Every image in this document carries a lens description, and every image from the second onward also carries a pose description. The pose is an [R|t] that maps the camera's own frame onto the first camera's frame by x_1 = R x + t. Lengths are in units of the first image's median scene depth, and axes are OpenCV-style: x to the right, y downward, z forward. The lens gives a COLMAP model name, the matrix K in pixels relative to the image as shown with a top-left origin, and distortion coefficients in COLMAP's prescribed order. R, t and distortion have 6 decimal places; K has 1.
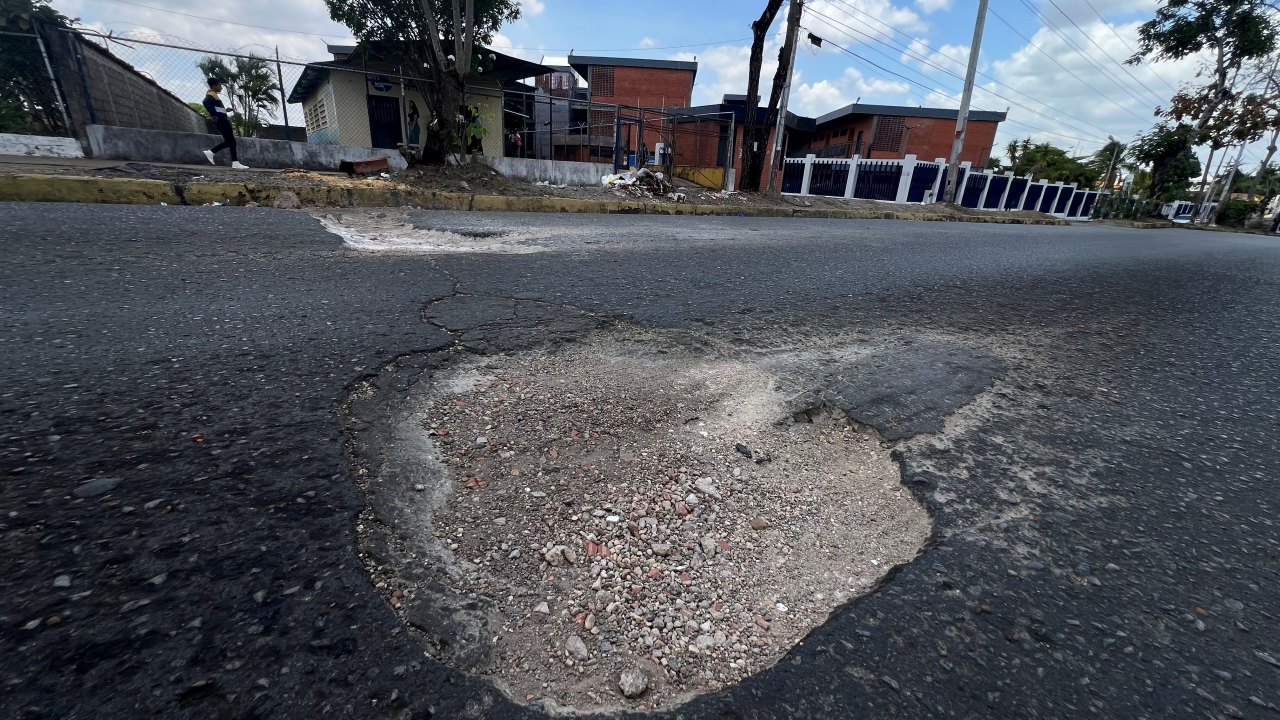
lens RADIAL K [[504.1, 0, 640.0], [0, 504.1, 360.0], [0, 0, 1]] dist [0.000711, -0.000144]
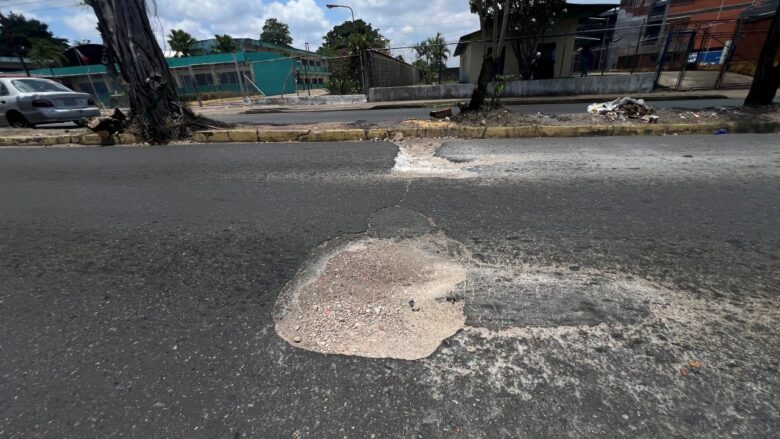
lens RADIAL K [[307.2, 0, 390.0], [0, 307.2, 219.5], [0, 0, 1]] dist [0.000711, -0.000144]
pose [[0.724933, 0.184865, -0.663548, 0.843979], [-0.148053, 0.982616, 0.112008, -0.305708], [0.672720, 0.017042, 0.739701, -0.164240]]
